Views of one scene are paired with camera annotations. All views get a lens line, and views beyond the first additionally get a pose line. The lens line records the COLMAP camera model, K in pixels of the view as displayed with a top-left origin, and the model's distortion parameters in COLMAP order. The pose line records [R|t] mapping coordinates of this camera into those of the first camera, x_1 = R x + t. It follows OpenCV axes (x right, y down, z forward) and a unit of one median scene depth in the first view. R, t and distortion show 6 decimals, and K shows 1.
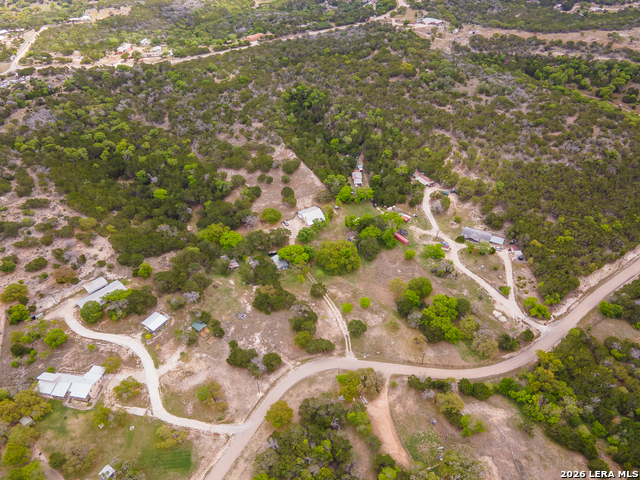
lens RADIAL K [[471.1, 0, 320.0], [0, 471.1, 240.0], [0, 0, 1]] dist [0.032515, 0.012240]
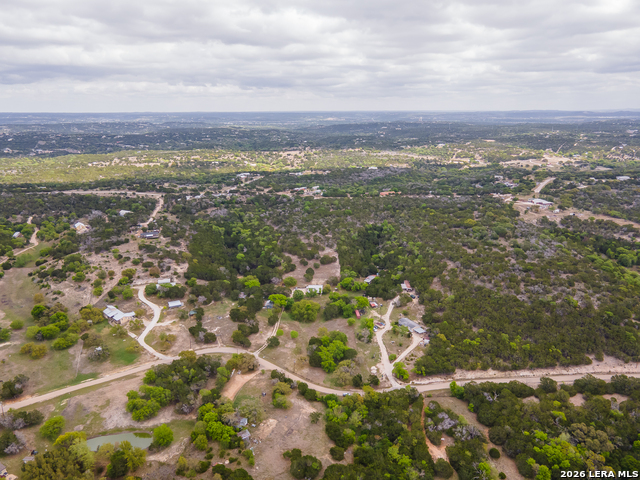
lens RADIAL K [[471.1, 0, 320.0], [0, 471.1, 240.0], [0, 0, 1]] dist [0.032515, 0.012240]
pose [[0.858940, 0.175003, -0.481245, 0.789382], [-0.334264, 0.903565, -0.268026, 0.229612], [0.387930, 0.391081, 0.834605, -0.250202]]
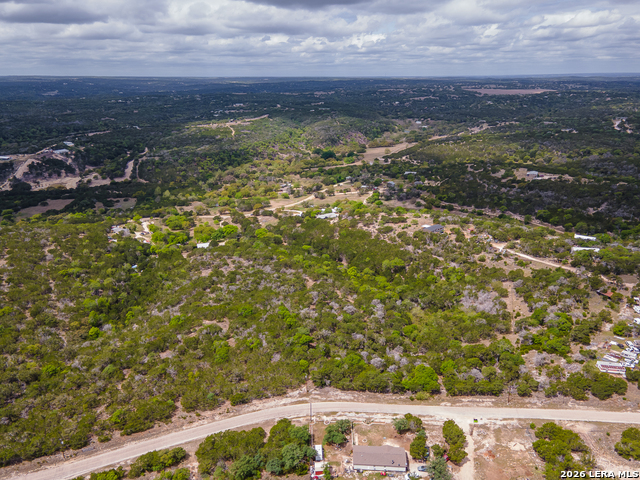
lens RADIAL K [[471.1, 0, 320.0], [0, 471.1, 240.0], [0, 0, 1]] dist [0.032515, 0.012240]
pose [[-0.987445, 0.004227, 0.157906, -0.744697], [0.133728, 0.554435, 0.821413, -1.500982], [-0.084077, 0.832216, -0.548039, 2.187520]]
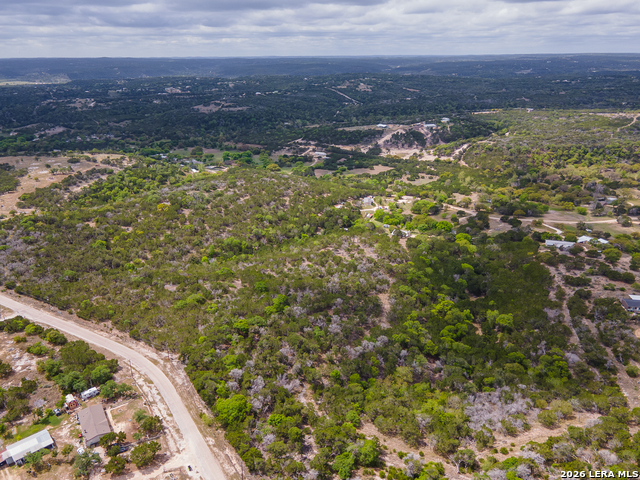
lens RADIAL K [[479.7, 0, 320.0], [0, 479.7, 240.0], [0, 0, 1]] dist [0.010934, 0.014592]
pose [[-0.479480, -0.266795, 0.836014, -1.389207], [0.553753, 0.647060, 0.524090, -1.167770], [-0.680776, 0.714236, -0.162514, 1.777623]]
